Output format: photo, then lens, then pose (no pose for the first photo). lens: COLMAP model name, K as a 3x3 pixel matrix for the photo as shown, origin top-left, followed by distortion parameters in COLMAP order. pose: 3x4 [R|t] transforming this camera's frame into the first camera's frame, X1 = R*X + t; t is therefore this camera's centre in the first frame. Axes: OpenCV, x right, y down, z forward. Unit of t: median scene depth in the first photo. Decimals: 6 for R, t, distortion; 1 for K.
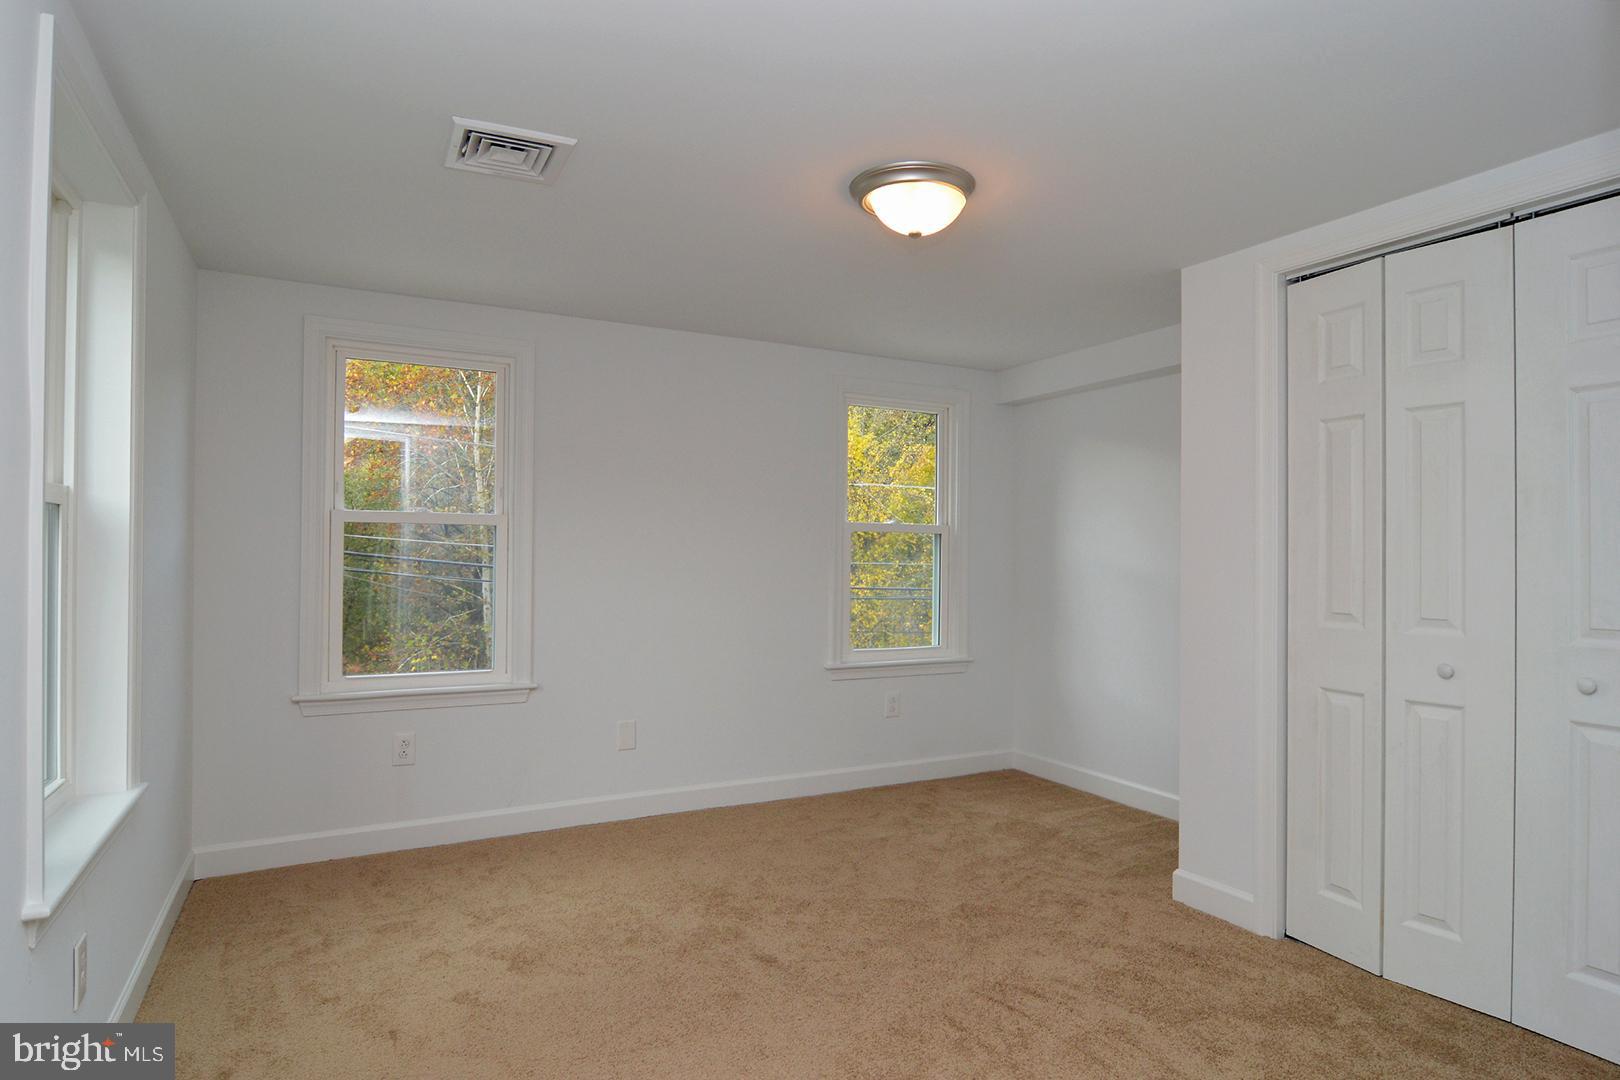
lens RADIAL K [[903.8, 0, 817.9], [0, 903.8, 542.0], [0, 0, 1]] dist [-0.009260, -0.006304]
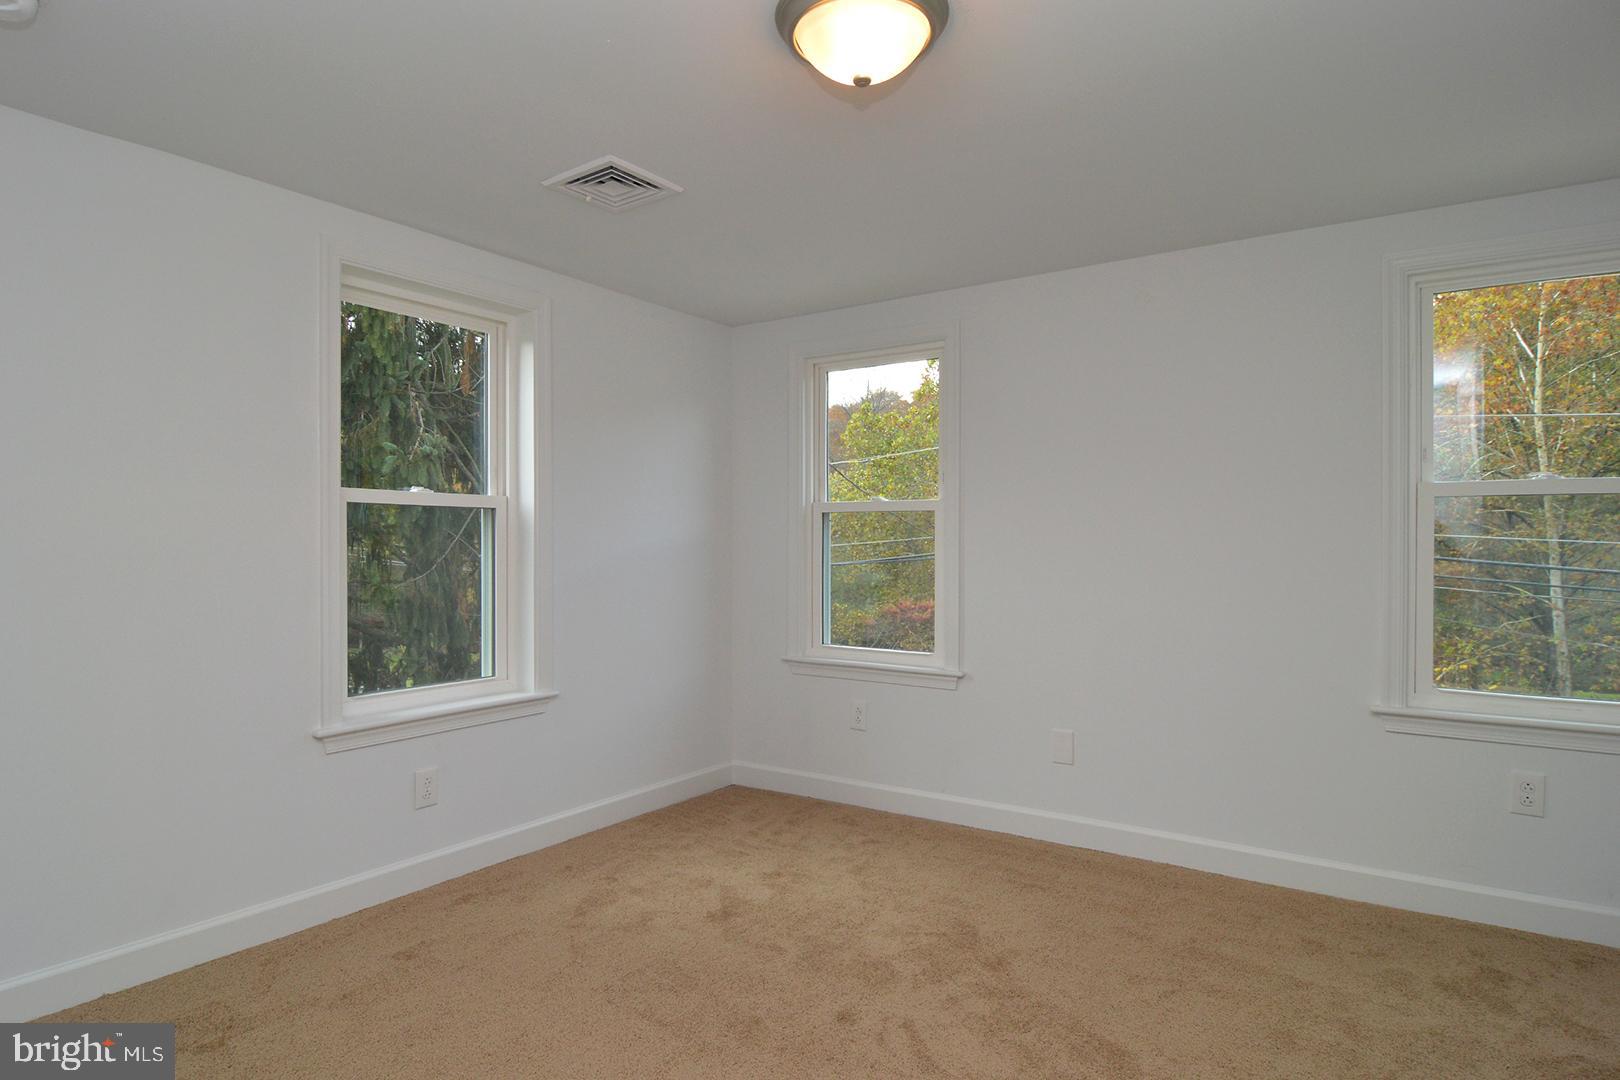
lens RADIAL K [[903.8, 0, 801.5], [0, 903.8, 525.9], [0, 0, 1]] dist [-0.009260, -0.006304]
pose [[0.460294, -0.024144, -0.887438, 0.468418], [0.012838, 0.999707, -0.020540, 0.017544], [0.887673, -0.001938, 0.460469, 0.396847]]
